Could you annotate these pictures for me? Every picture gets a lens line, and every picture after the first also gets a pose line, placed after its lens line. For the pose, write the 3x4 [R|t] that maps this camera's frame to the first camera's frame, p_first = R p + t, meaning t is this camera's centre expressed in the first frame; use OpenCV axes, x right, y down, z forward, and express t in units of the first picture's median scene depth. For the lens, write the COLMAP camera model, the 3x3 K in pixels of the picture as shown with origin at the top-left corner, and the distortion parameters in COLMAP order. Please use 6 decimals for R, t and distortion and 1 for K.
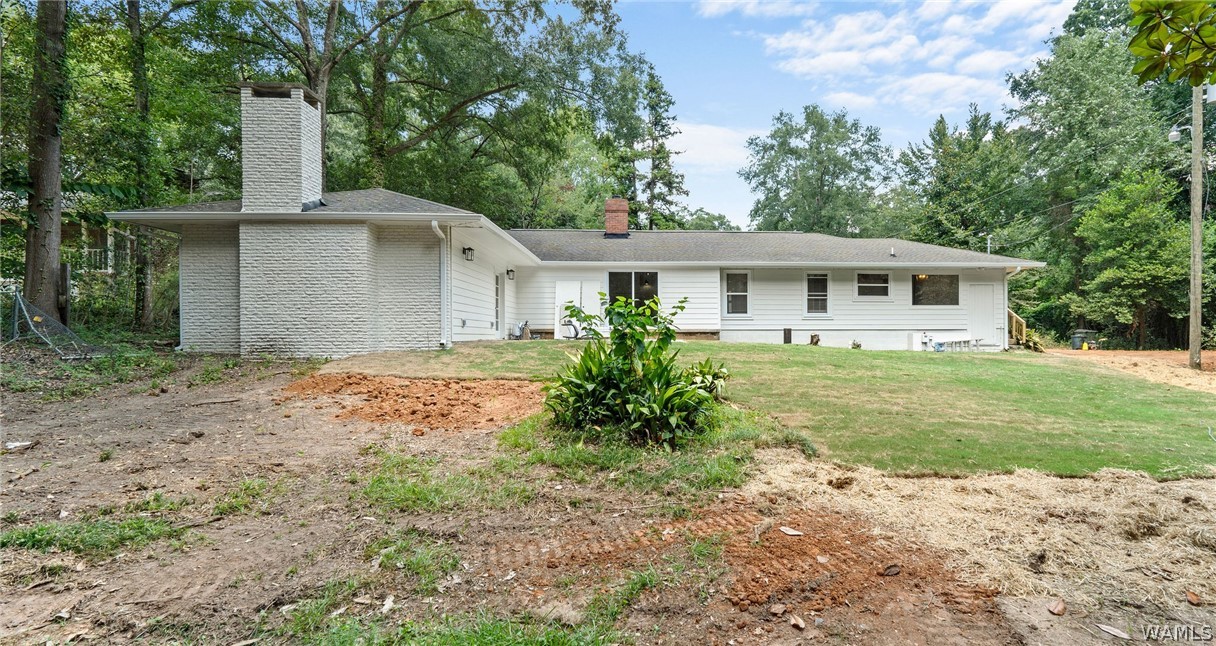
lens RADIAL K [[537.4, 0, 607.9], [0, 537.4, 351.7], [0, 0, 1]] dist [0.001684, 0.000240]
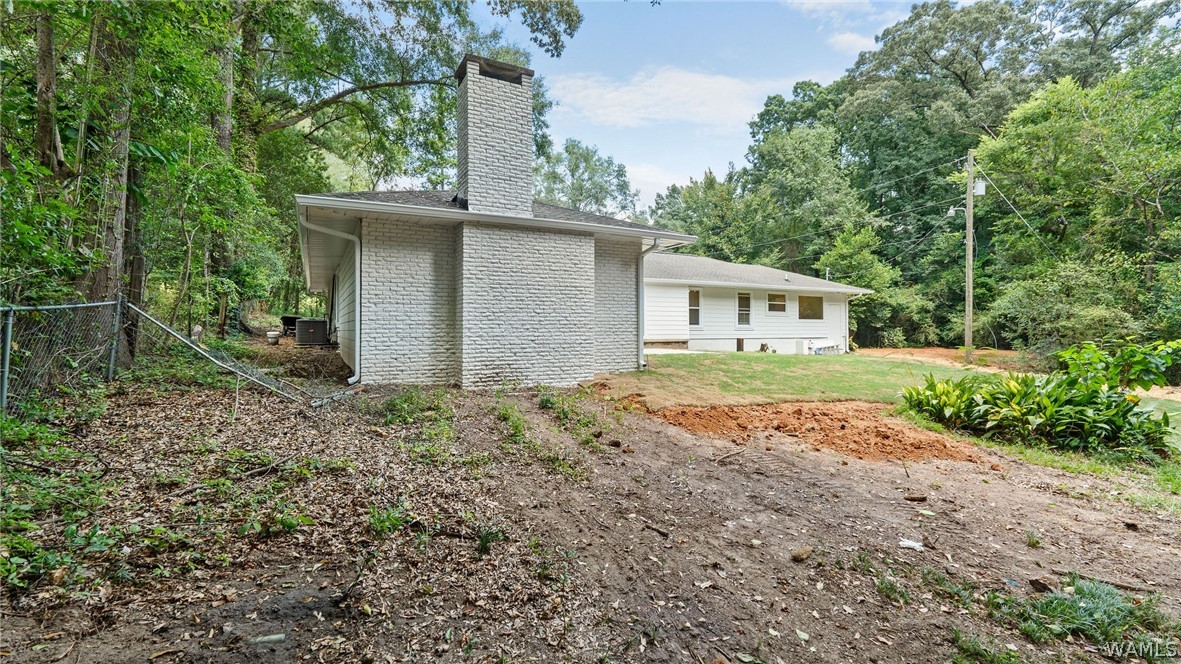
lens RADIAL K [[493.5, 0, 589.1], [0, 493.5, 334.9], [0, 0, 1]] dist [0.001762, 0.000190]
pose [[0.913720, 0.000090, 0.406345, -0.402385], [0.011216, 0.999613, -0.025443, -0.025126], [-0.406191, 0.027805, 0.913365, 0.121234]]
